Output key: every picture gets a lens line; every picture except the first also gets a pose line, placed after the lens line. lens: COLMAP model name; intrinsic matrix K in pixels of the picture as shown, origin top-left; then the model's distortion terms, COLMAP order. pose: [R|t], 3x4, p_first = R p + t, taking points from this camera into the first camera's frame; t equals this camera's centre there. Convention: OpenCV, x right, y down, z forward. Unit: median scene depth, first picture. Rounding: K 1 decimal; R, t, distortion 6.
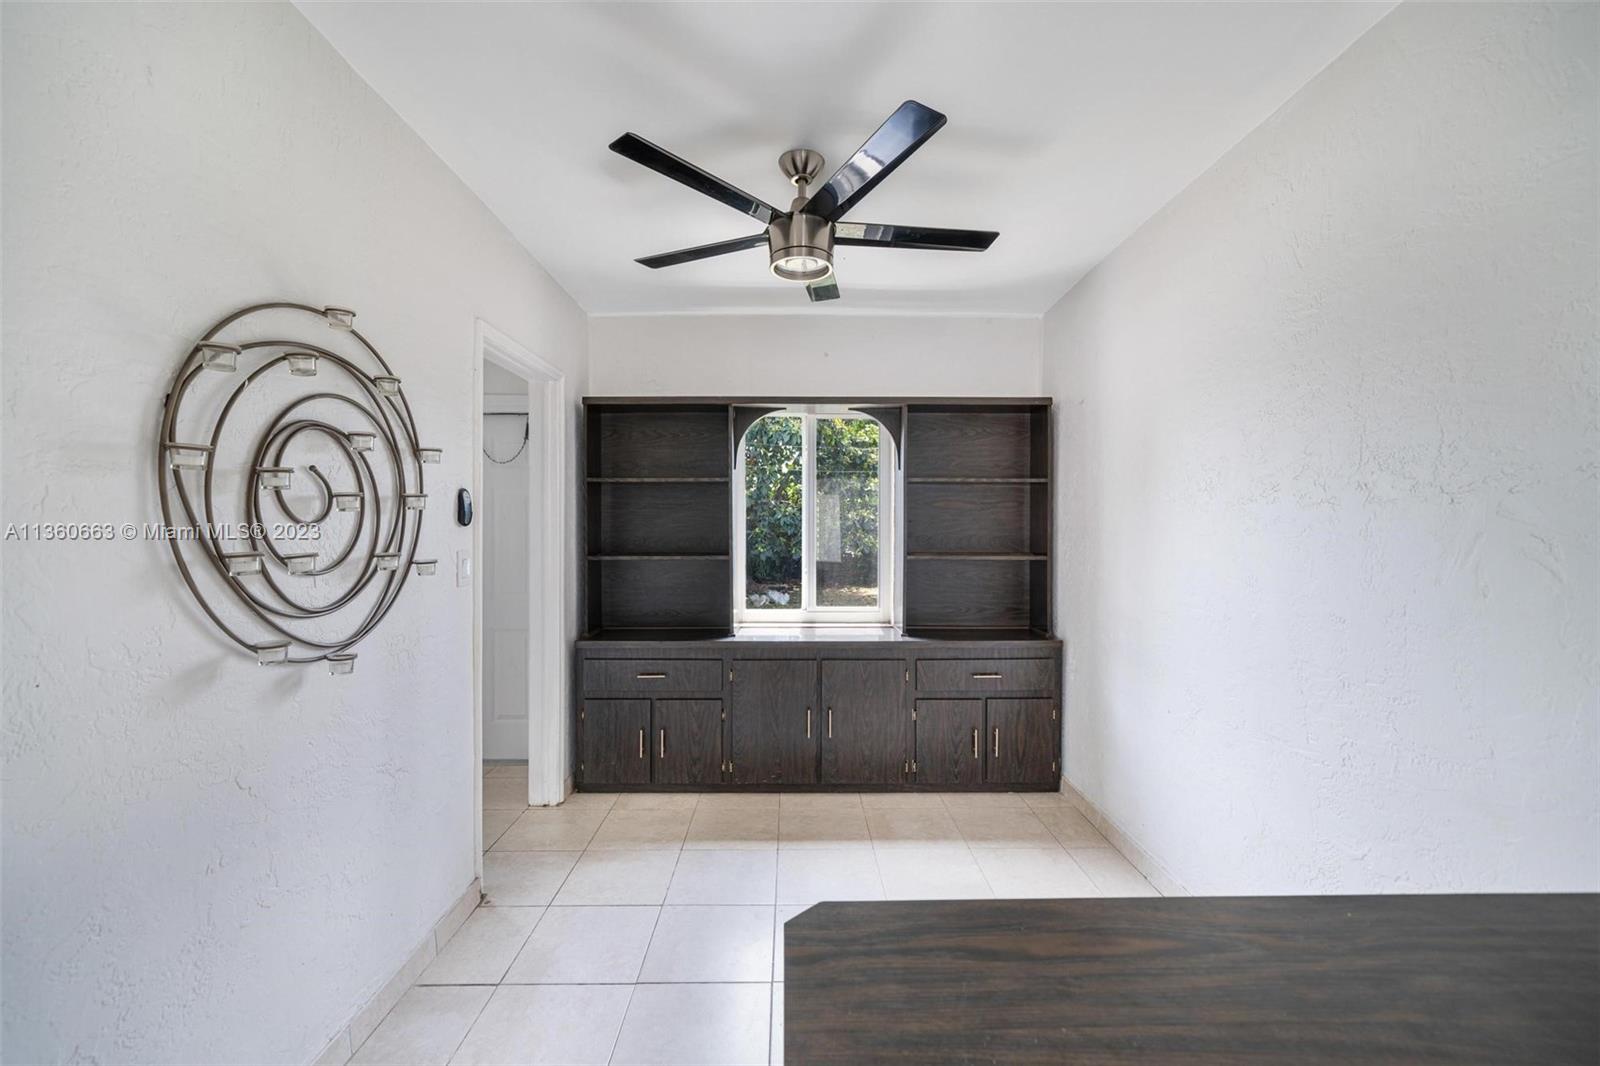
lens RADIAL K [[658.8, 0, 797.4], [0, 658.8, 528.4], [0, 0, 1]] dist [-0.002088, -0.000029]
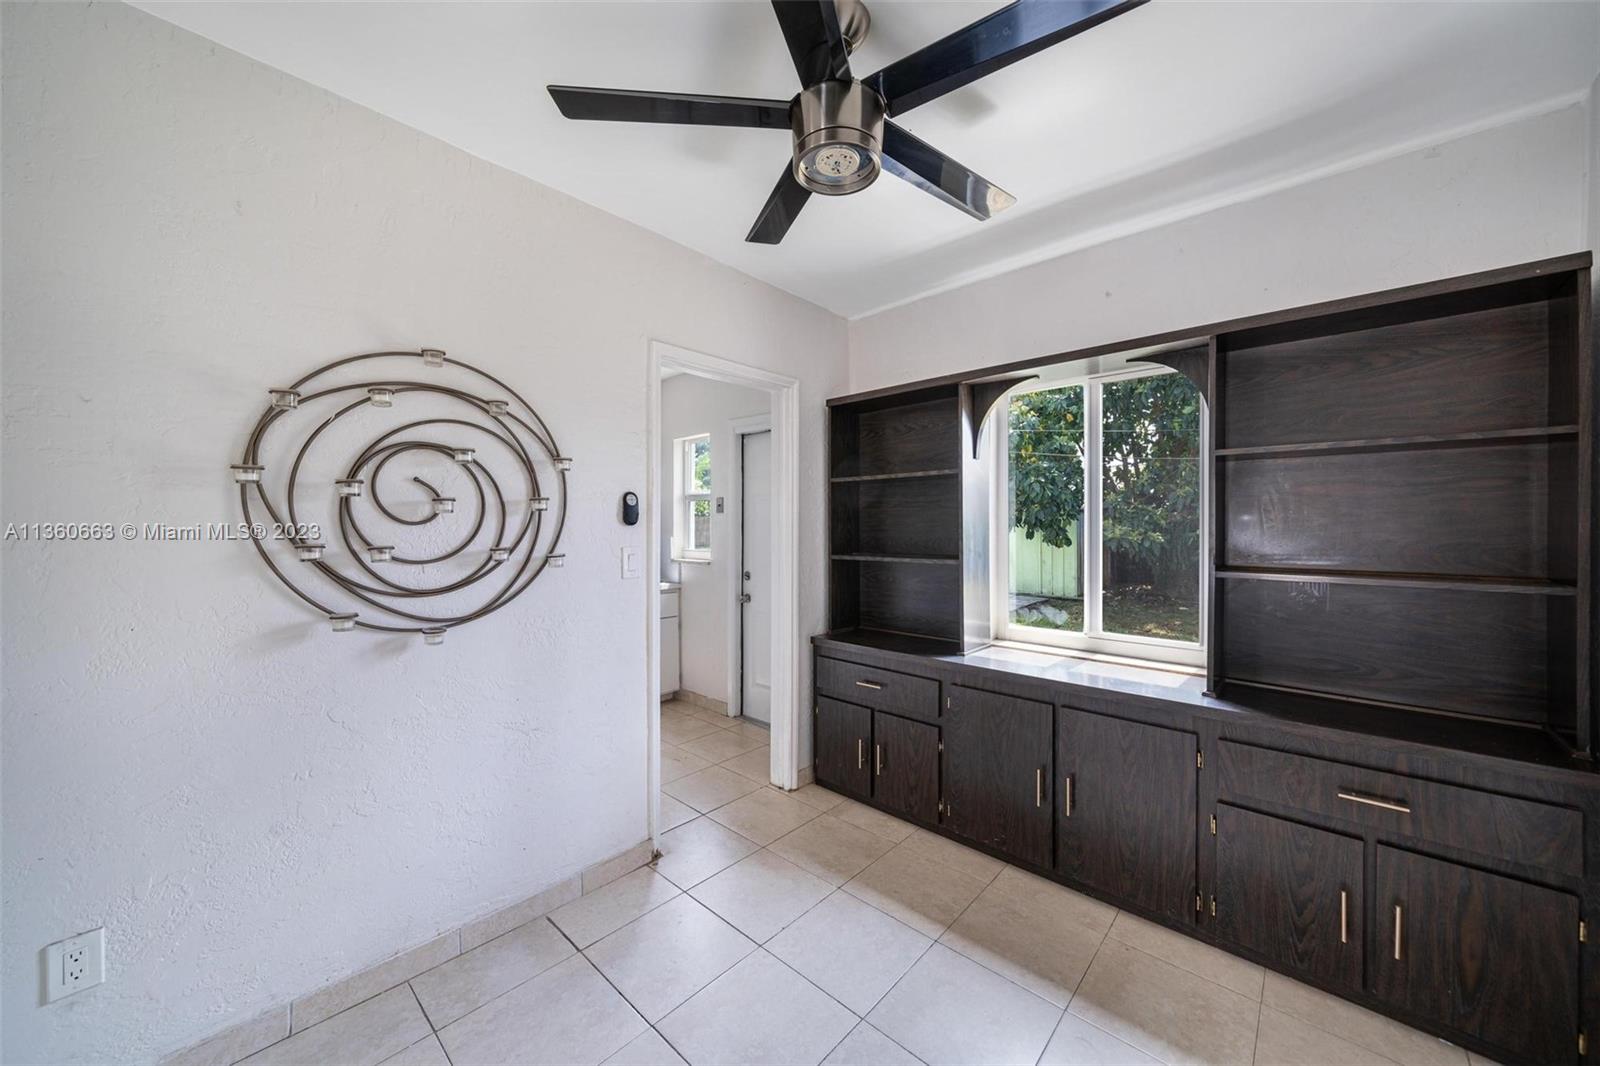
lens RADIAL K [[574.7, 0, 794.5], [0, 574.7, 526.8], [0, 0, 1]] dist [-0.001804, -0.000010]
pose [[0.729876, 0.001323, -0.683579, 0.310015], [-0.003158, 0.999994, -0.001436, -0.000101], [0.683573, 0.003207, 0.729875, 0.387026]]
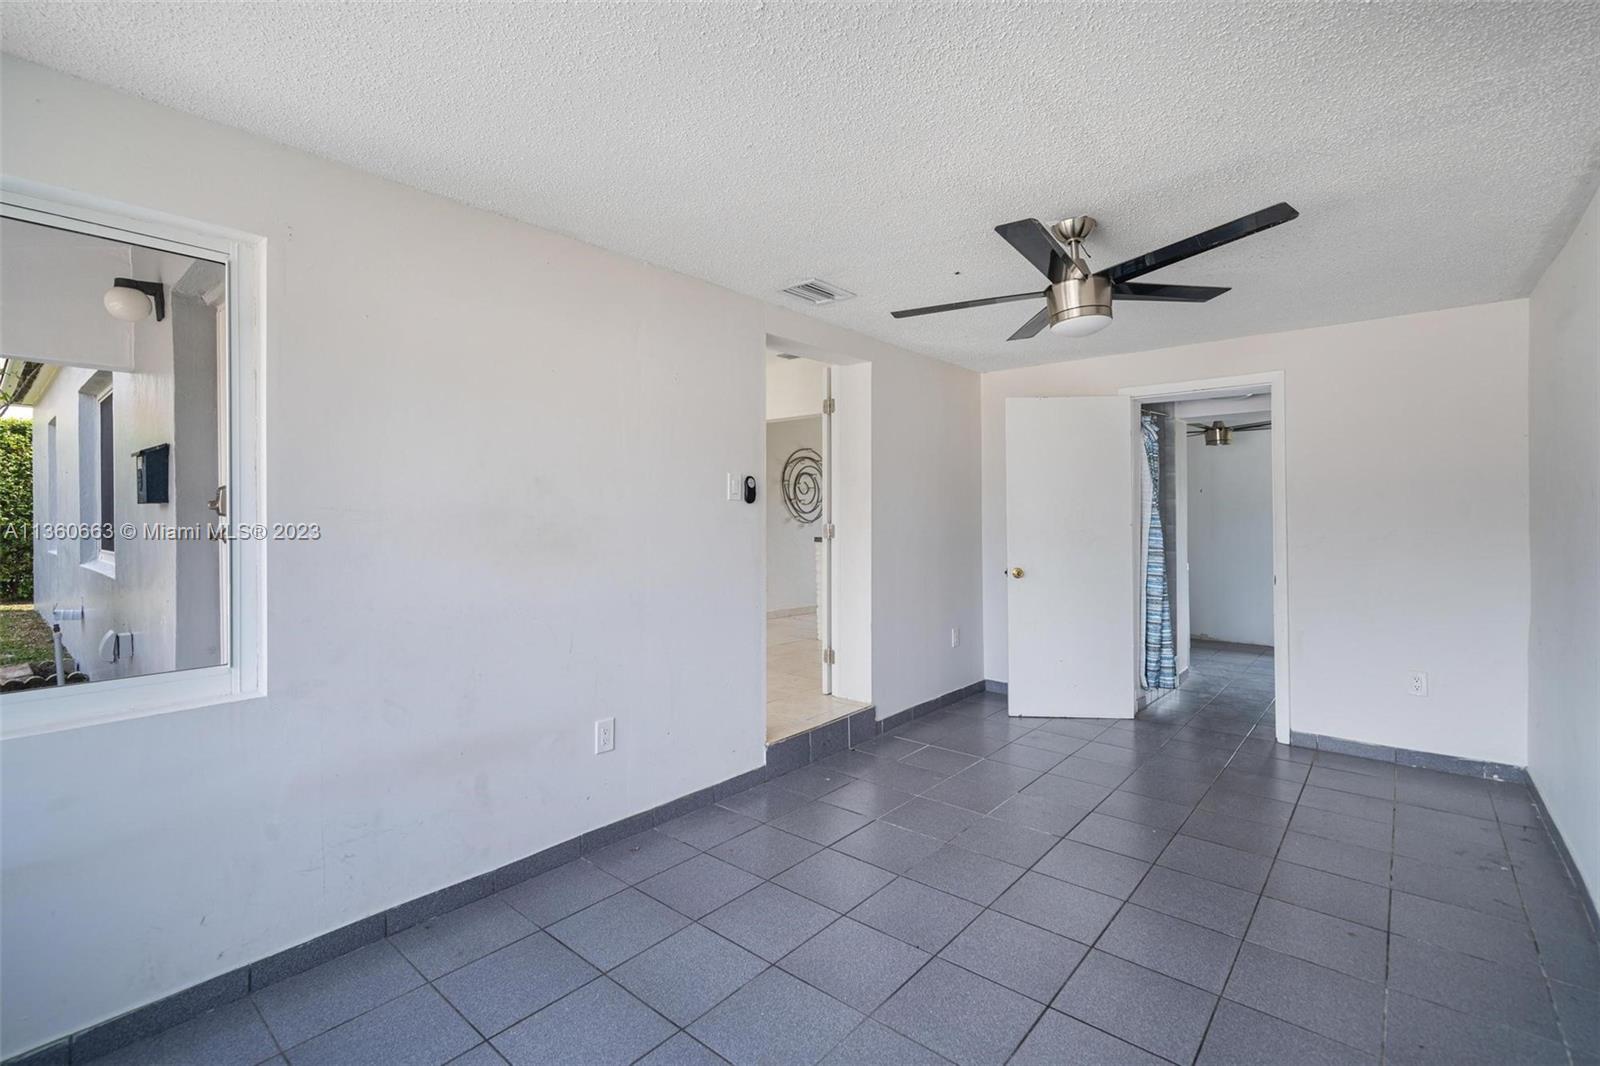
lens RADIAL K [[704.5, 0, 800.0], [0, 704.5, 533.0], [0, 0, 1]] dist [0.000943, 0.000258]
pose [[0.749396, 0.013701, -0.661980, 1.476145], [0.002035, 0.999734, 0.022994, 0.089549], [0.662119, -0.018579, 0.749168, -1.609516]]
